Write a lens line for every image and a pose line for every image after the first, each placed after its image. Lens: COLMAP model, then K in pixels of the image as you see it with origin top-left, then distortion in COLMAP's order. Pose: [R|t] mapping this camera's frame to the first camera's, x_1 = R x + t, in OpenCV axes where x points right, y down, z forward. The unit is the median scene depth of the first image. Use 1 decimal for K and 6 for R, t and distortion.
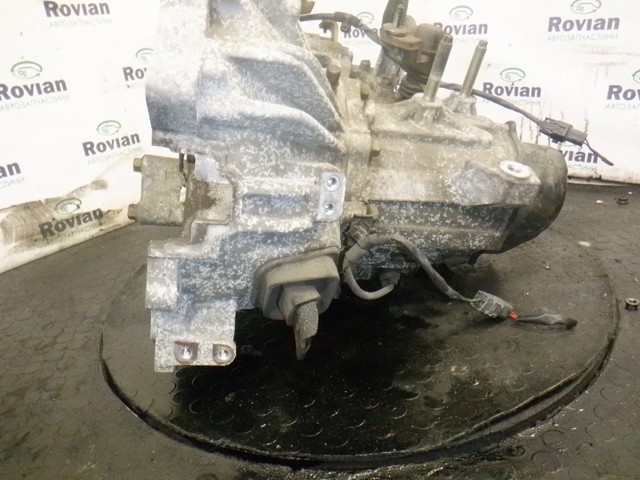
lens RADIAL K [[543.1, 0, 318.3], [0, 543.1, 245.2], [0, 0, 1]] dist [0.001456, 0.005868]
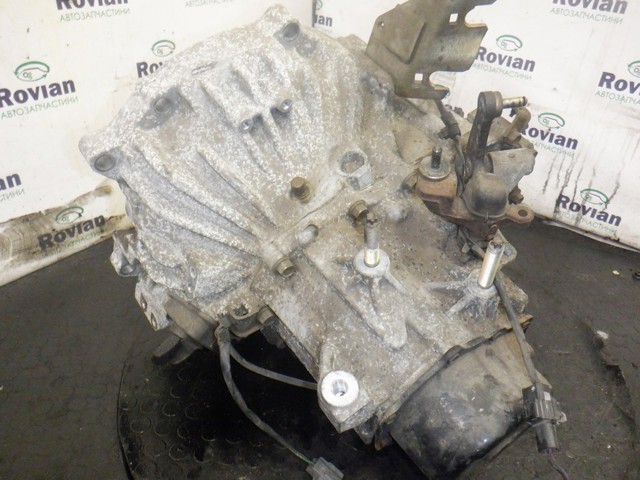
lens RADIAL K [[543.1, 0, 319.8], [0, 543.1, 245.5], [0, 0, 1]] dist [0.001456, 0.005868]
pose [[0.991509, 0.103351, 0.078925, -0.105678], [-0.114798, 0.980762, 0.157885, -0.218581], [-0.061090, -0.165604, 0.984298, 0.053695]]
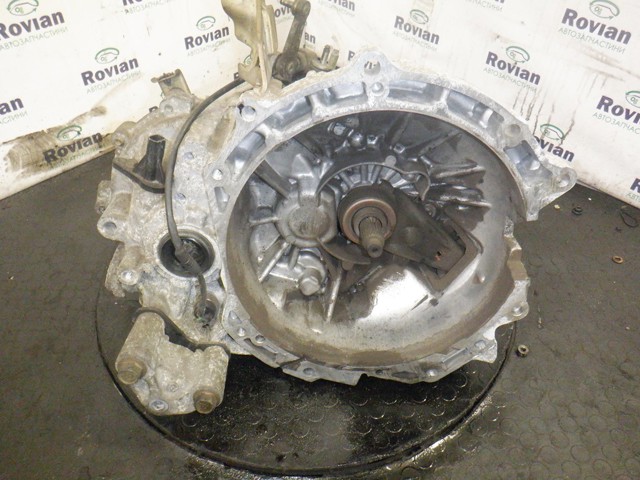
lens RADIAL K [[543.1, 0, 317.9], [0, 543.1, 251.7], [0, 0, 1]] dist [0.001456, 0.005868]
pose [[0.989488, 0.144305, 0.009416, 0.047522], [-0.137681, 0.920150, 0.366562, -0.319480], [0.044233, -0.364005, 0.930346, -0.058587]]
